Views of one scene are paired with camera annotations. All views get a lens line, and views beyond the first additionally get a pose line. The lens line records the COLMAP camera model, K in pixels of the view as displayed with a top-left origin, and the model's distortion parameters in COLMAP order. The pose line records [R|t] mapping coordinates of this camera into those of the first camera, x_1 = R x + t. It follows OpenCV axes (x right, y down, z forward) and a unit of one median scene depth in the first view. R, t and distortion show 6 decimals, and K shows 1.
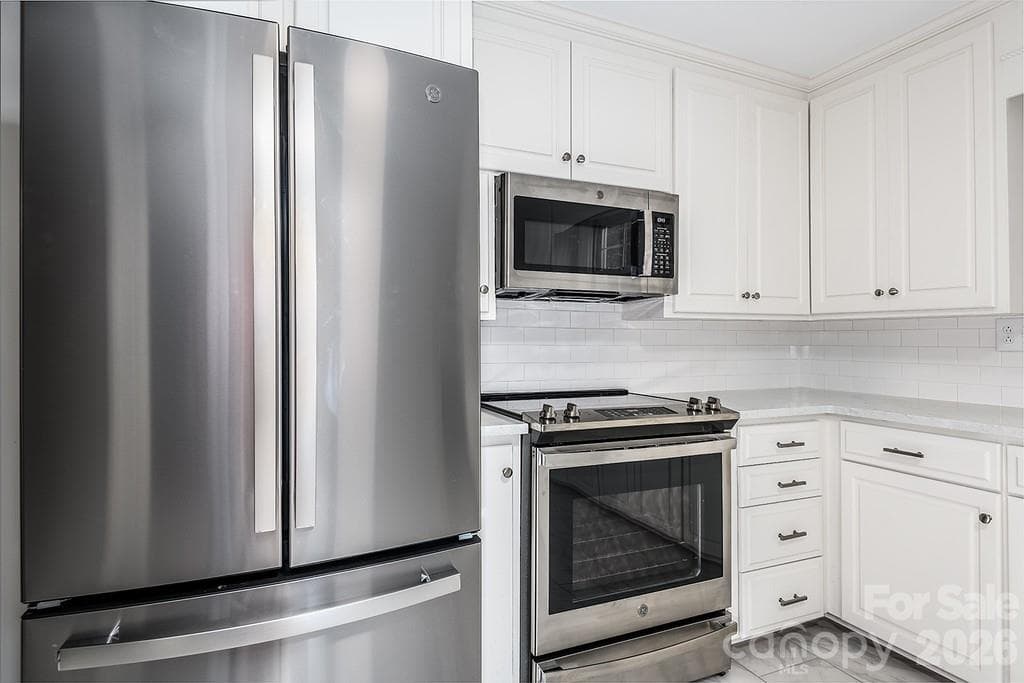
lens RADIAL K [[531.1, 0, 511.0], [0, 531.1, 338.8], [0, 0, 1]] dist [-0.001457, -0.000159]
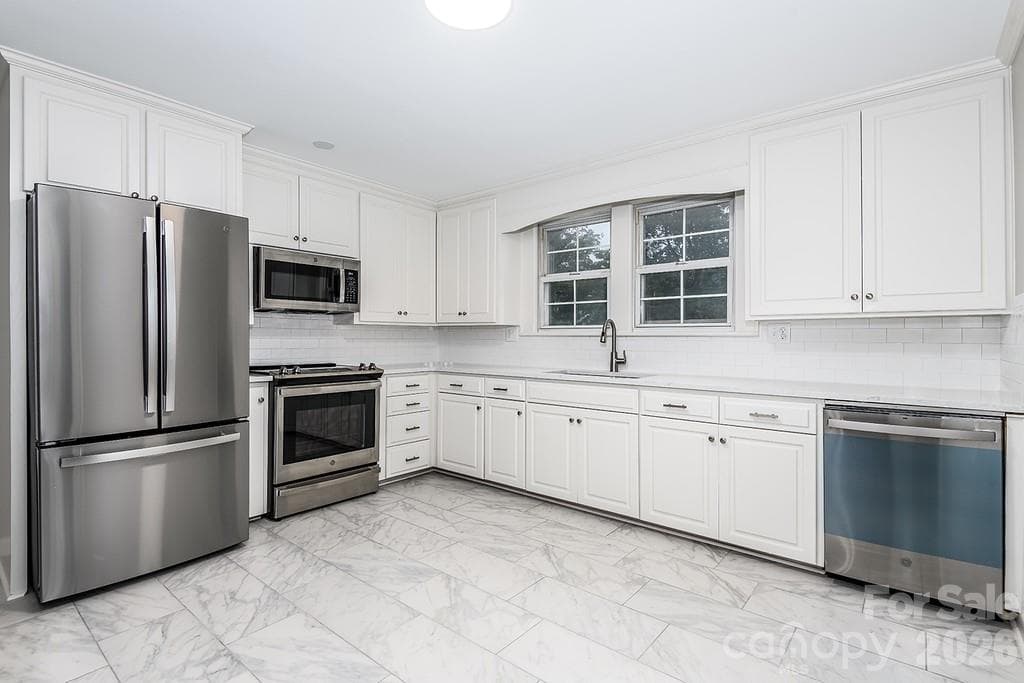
lens RADIAL K [[480.2, 0, 510.4], [0, 480.2, 337.9], [0, 0, 1]] dist [0.013029, -0.000204]
pose [[0.886108, 0.003032, 0.463470, -0.014283], [-0.003513, 0.999994, 0.000175, 0.009134], [-0.463466, -0.001783, 0.886113, -0.920476]]
